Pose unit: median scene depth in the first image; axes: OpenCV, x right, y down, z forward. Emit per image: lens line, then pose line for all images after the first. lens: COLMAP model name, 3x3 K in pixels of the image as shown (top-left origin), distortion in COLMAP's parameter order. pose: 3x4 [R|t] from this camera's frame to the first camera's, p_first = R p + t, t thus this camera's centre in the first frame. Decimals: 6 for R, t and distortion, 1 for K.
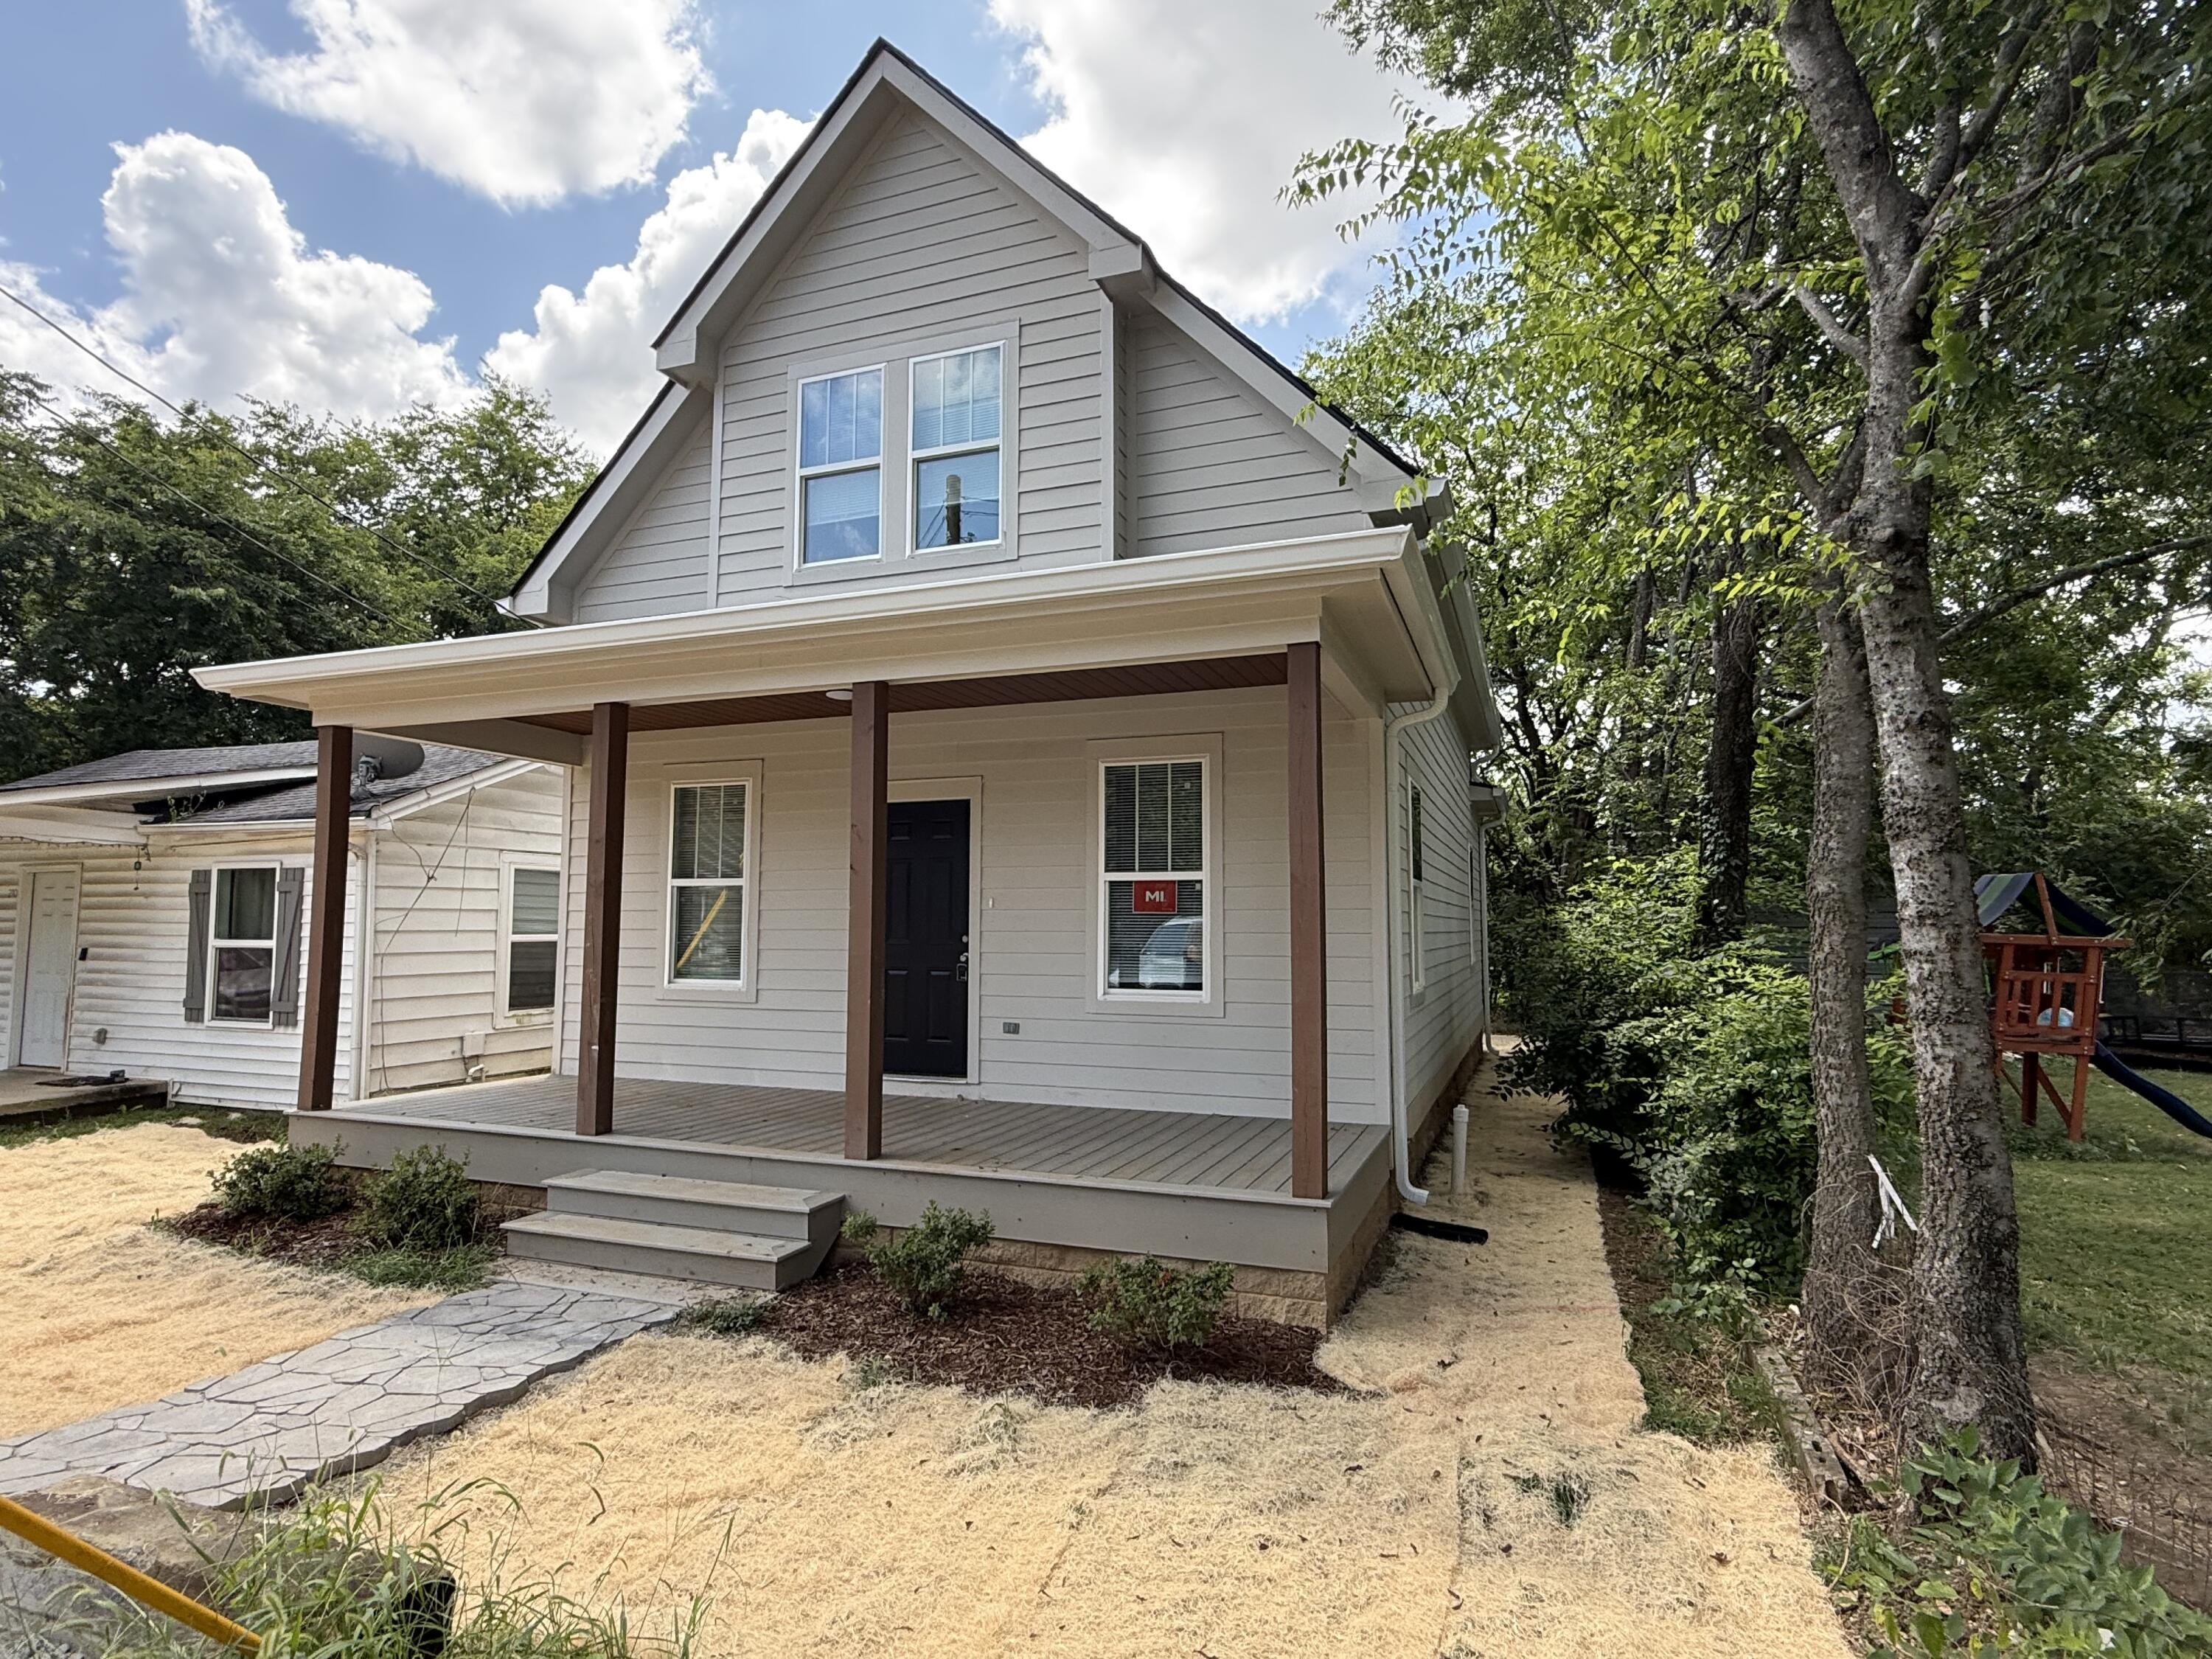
lens RADIAL K [[1156.9, 0, 1109.9], [0, 1156.9, 831.9], [0, 0, 1]] dist [0.002877, -0.000753]
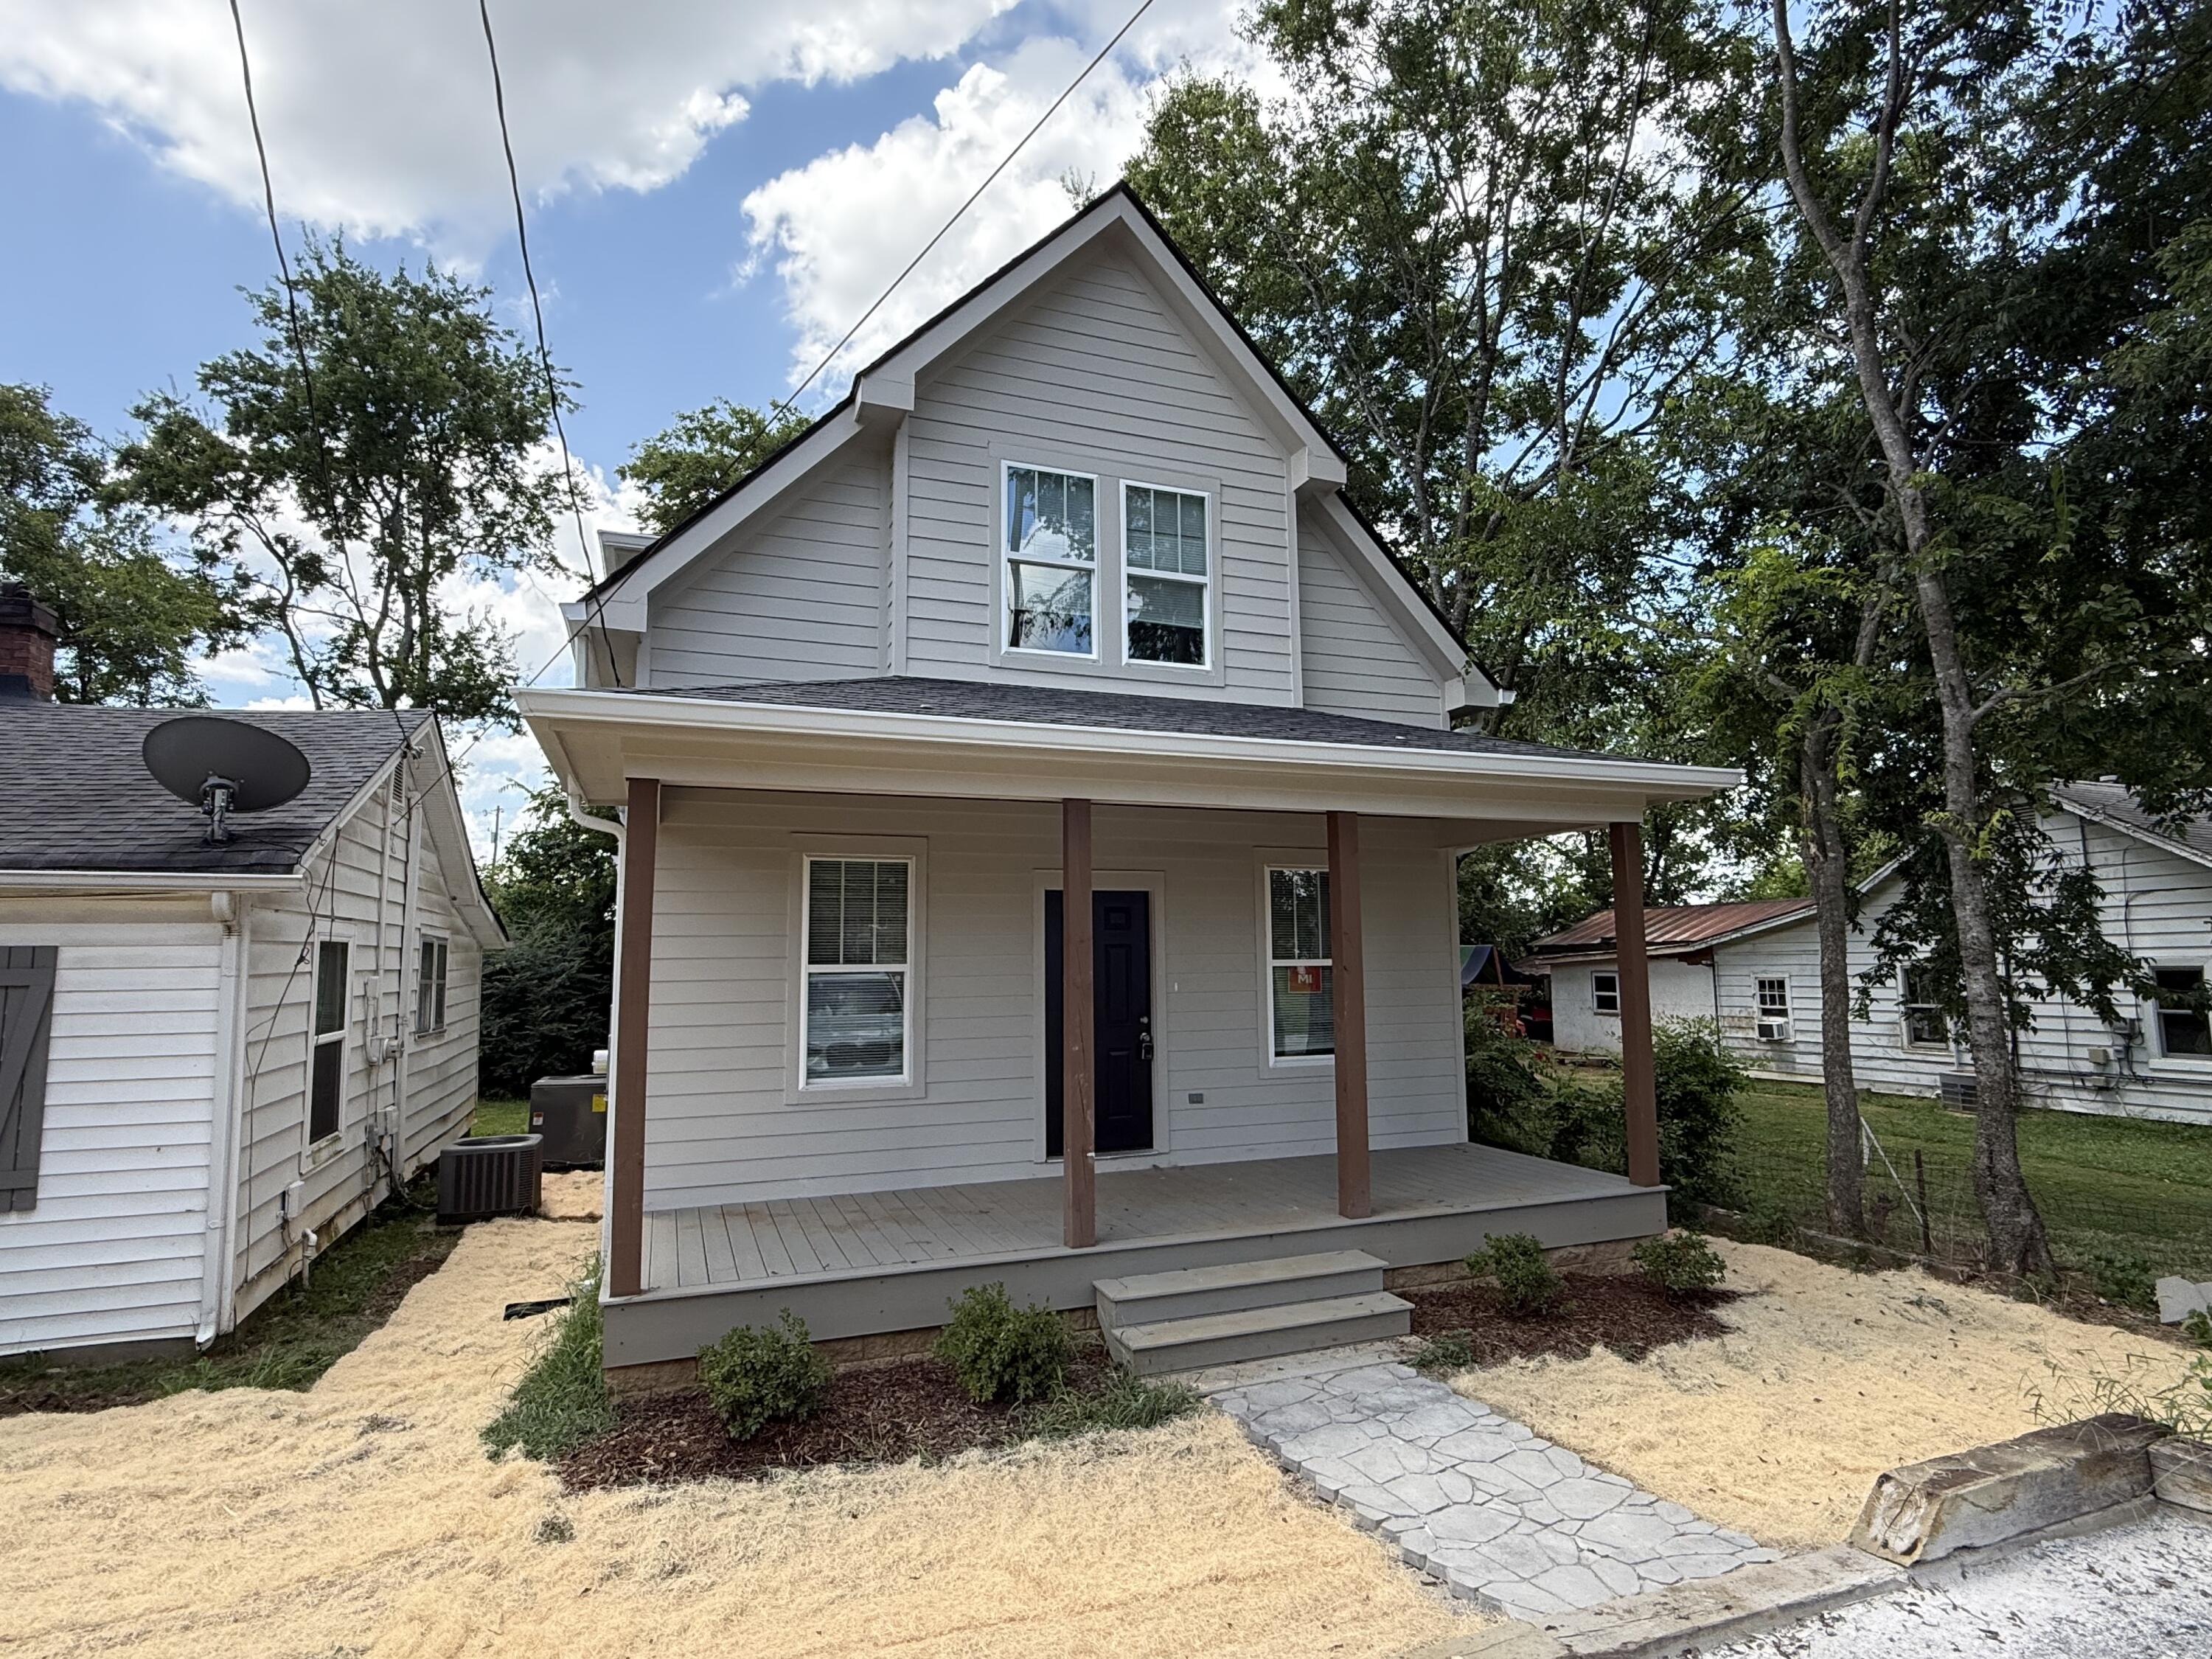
lens RADIAL K [[1156.9, 0, 1116.9], [0, 1156.9, 832.6], [0, 0, 1]] dist [0.002877, -0.000753]
pose [[0.736083, 0.063538, 0.673903, -0.958423], [-0.043567, 0.997968, -0.046505, -0.034048], [-0.675488, 0.004871, 0.737355, 0.232443]]
